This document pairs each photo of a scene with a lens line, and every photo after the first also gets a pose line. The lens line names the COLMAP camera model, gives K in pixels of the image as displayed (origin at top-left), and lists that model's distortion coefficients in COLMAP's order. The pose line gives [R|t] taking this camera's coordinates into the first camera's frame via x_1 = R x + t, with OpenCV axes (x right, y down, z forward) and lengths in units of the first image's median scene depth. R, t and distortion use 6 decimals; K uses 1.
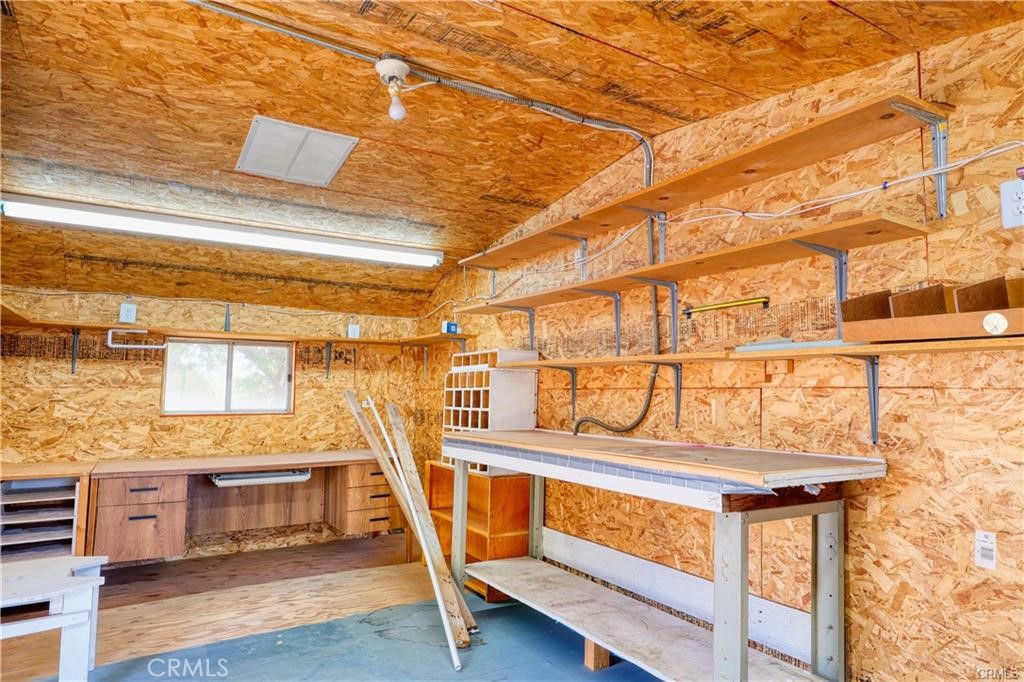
lens RADIAL K [[603.5, 0, 514.5], [0, 603.5, 341.8], [0, 0, 1]] dist [-0.003060, -0.000318]
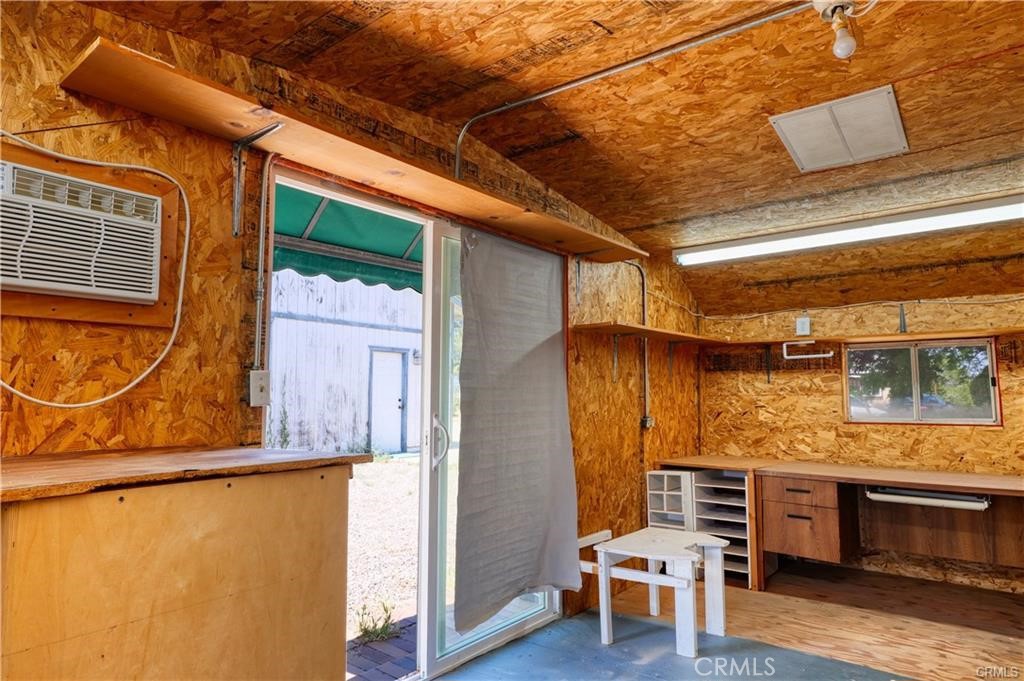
lens RADIAL K [[603.5, 0, 546.6], [0, 603.5, 338.8], [0, 0, 1]] dist [-0.003060, -0.000318]
pose [[0.357664, -0.093984, -0.929109, 0.238175], [0.077368, 0.994485, -0.070814, 0.019059], [0.930640, -0.046555, 0.362962, 0.208602]]
